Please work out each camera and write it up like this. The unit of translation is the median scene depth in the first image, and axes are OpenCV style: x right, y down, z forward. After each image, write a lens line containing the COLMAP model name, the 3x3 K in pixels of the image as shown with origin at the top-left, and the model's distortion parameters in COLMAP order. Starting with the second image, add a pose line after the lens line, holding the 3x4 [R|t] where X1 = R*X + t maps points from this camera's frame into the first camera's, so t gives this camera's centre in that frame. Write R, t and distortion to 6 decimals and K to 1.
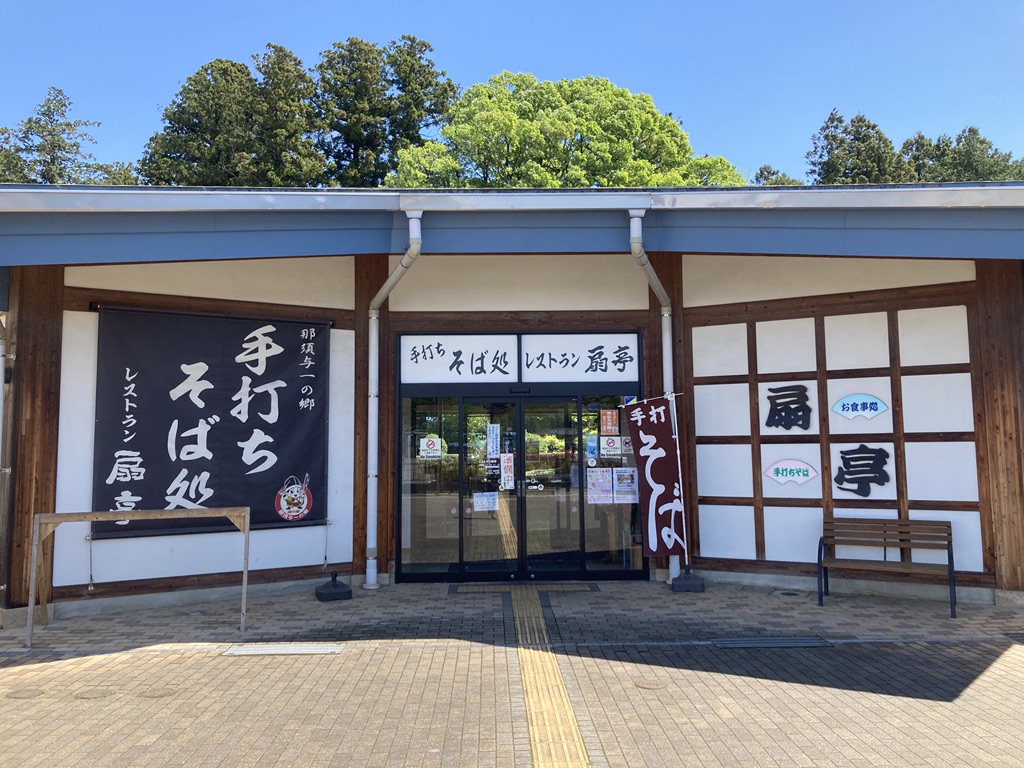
lens RADIAL K [[841.1, 0, 526.3], [0, 841.1, 387.0], [0, 0, 1]] dist [0.010866, -0.002924]
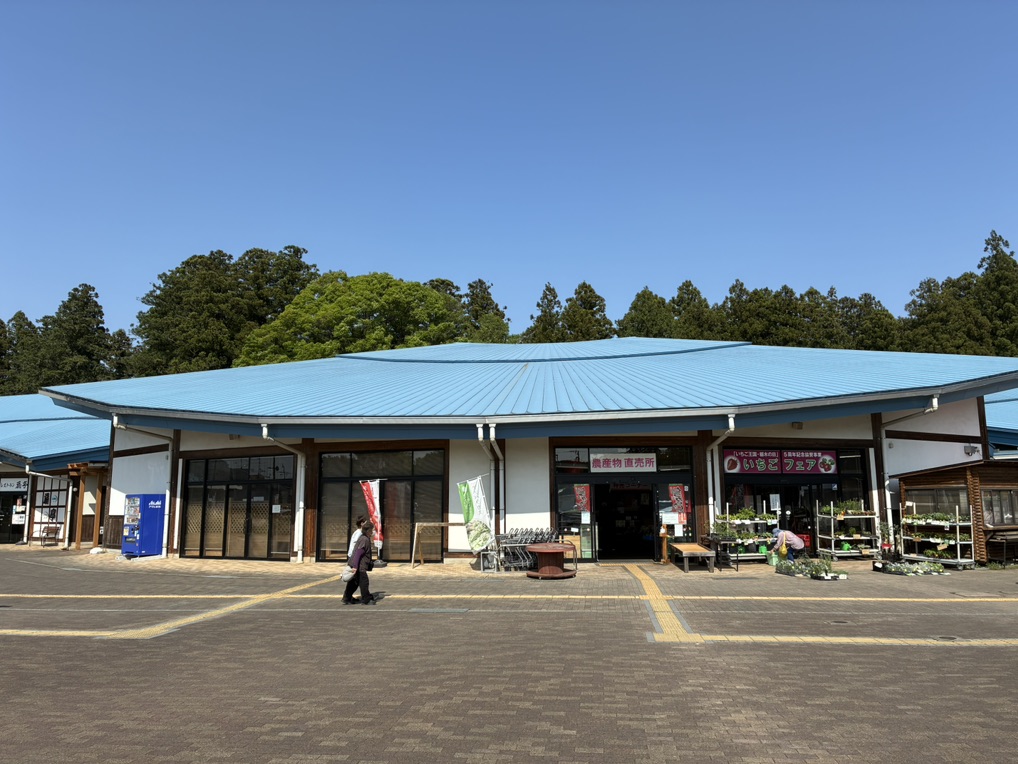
lens RADIAL K [[776.6, 0, 509.0], [0, 776.6, 382.0], [0, 0, 1]] dist [0.024756, 0.001689]
pose [[0.989411, -0.020656, -0.143664, 3.028728], [0.008636, 0.996446, -0.083792, -0.195847], [0.144884, 0.081664, 0.986073, -2.376591]]
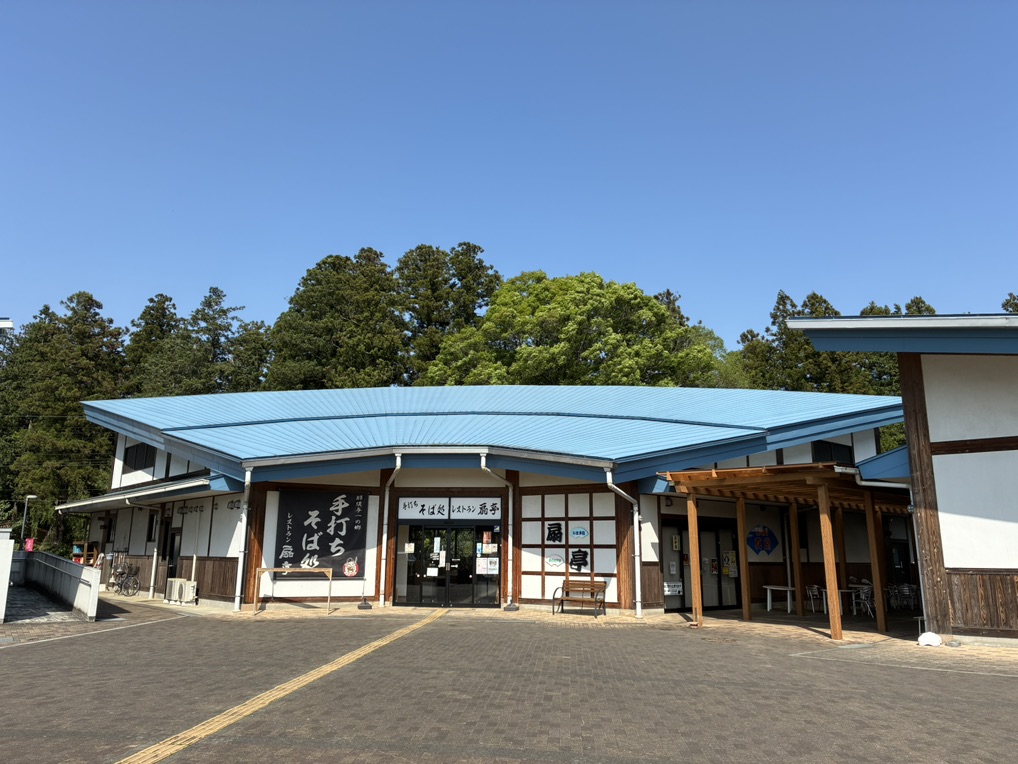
lens RADIAL K [[776.6, 0, 509.0], [0, 776.6, 382.0], [0, 0, 1]] dist [0.024756, 0.001689]
pose [[0.993881, -0.002869, -0.110417, 0.427030], [-0.013138, 0.989495, -0.143966, -0.078619], [0.109670, 0.144536, 0.983403, -1.231882]]
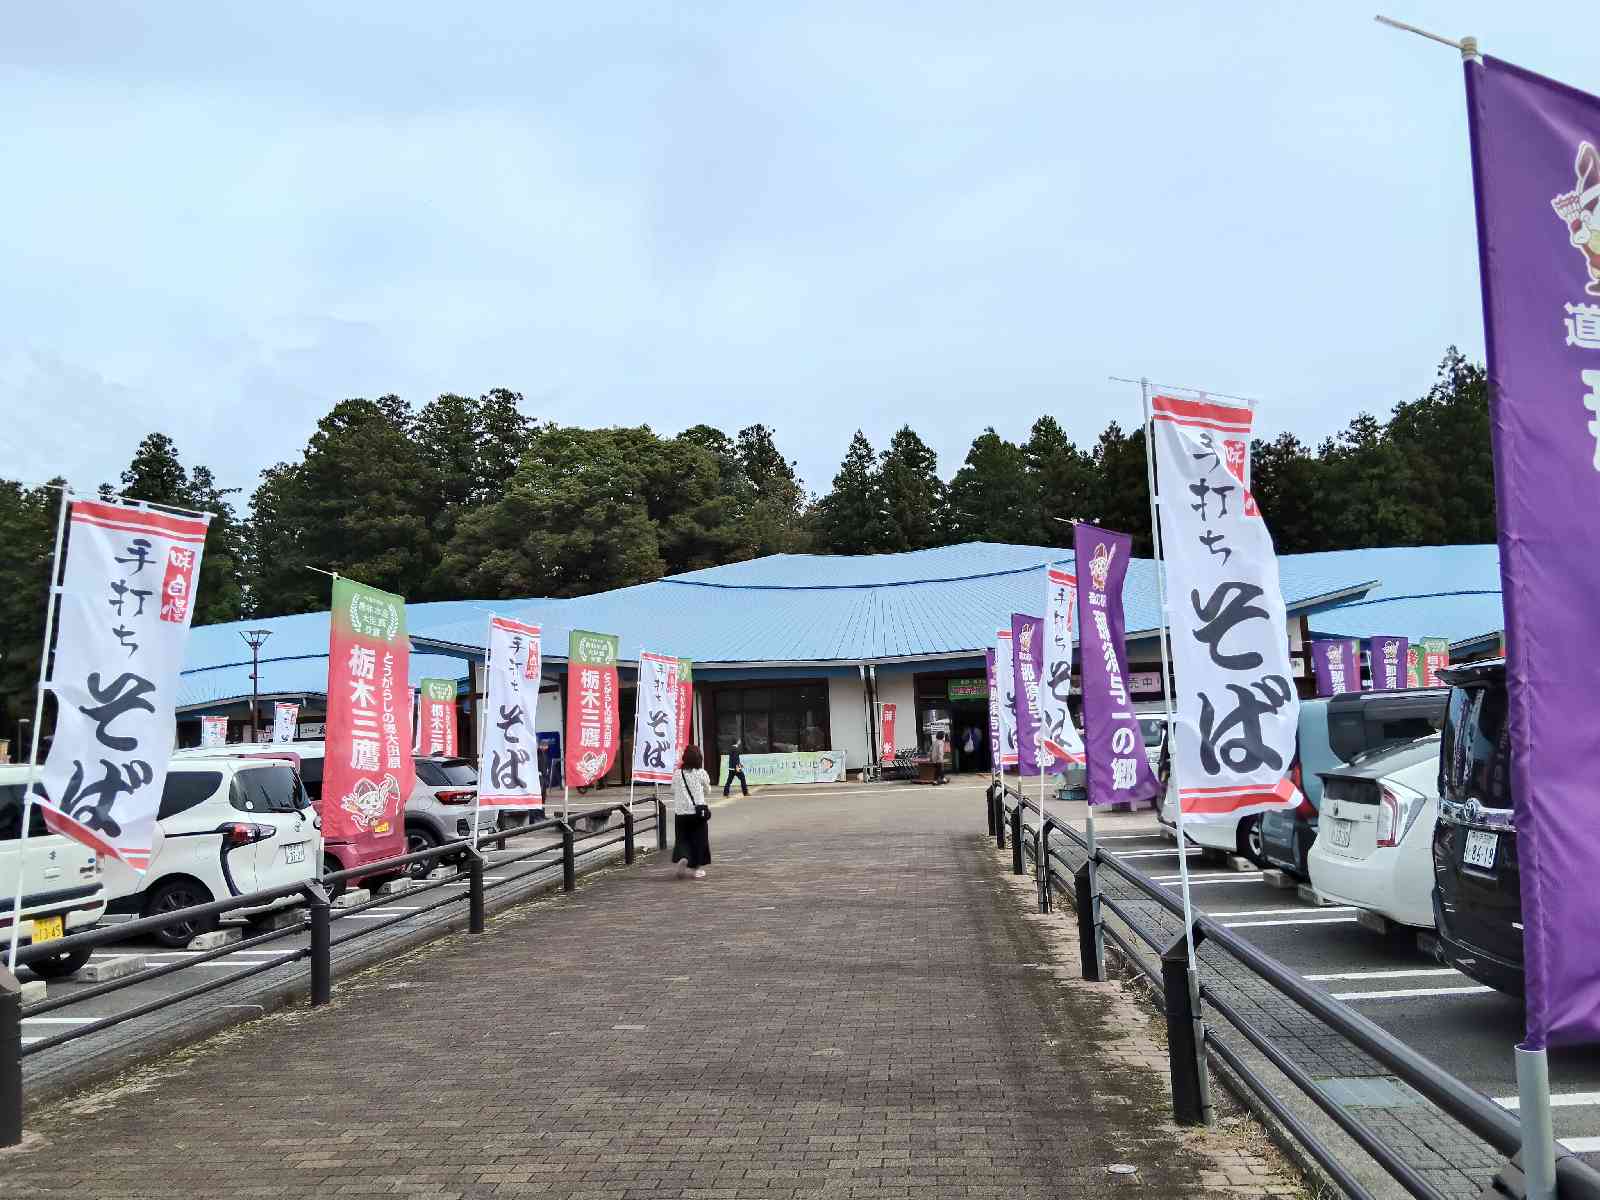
lens RADIAL K [[1314.2, 0, 822.3], [0, 1314.2, 604.7], [0, 0, 1]] dist [0.010866, -0.002924]
pose [[0.993785, -0.045997, -0.101373, 2.976575], [0.043183, 0.998623, -0.029778, -0.330355], [0.102604, 0.025215, 0.994403, -4.640753]]
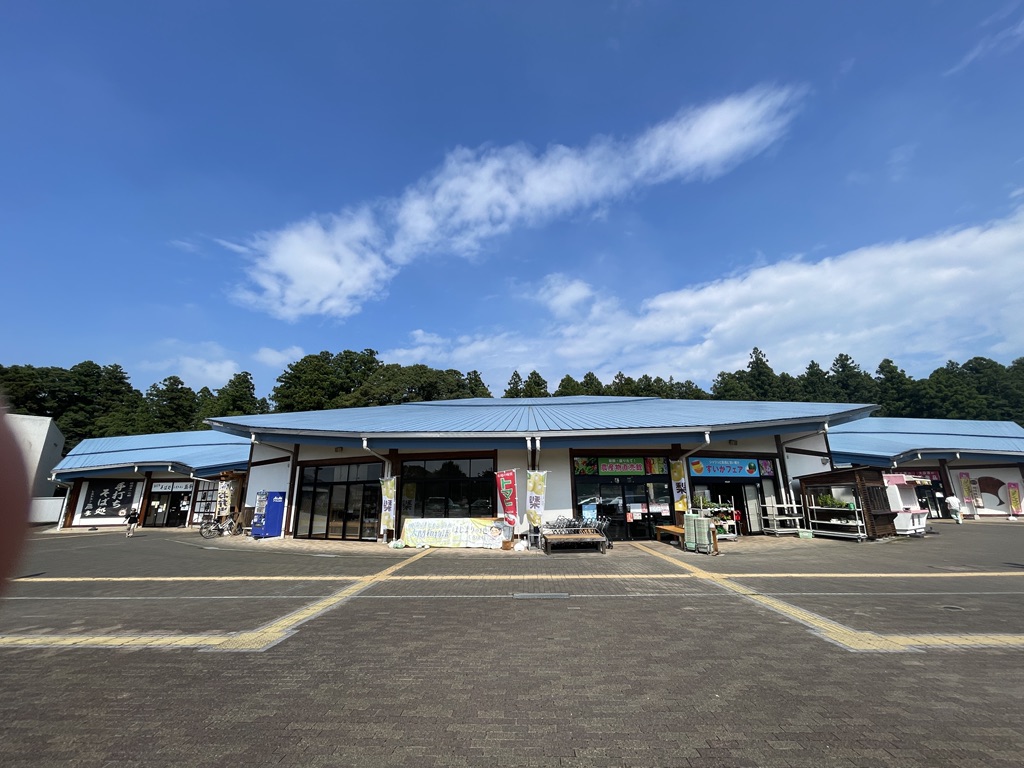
lens RADIAL K [[421.2, 0, 504.9], [0, 421.2, 385.3], [0, 0, 1]] dist [0.002190, 0.000190]
pose [[0.996251, -0.023809, -0.083168, 2.709563], [0.007254, 0.980987, -0.193938, -0.150265], [0.086204, 0.192607, 0.977482, -1.879283]]
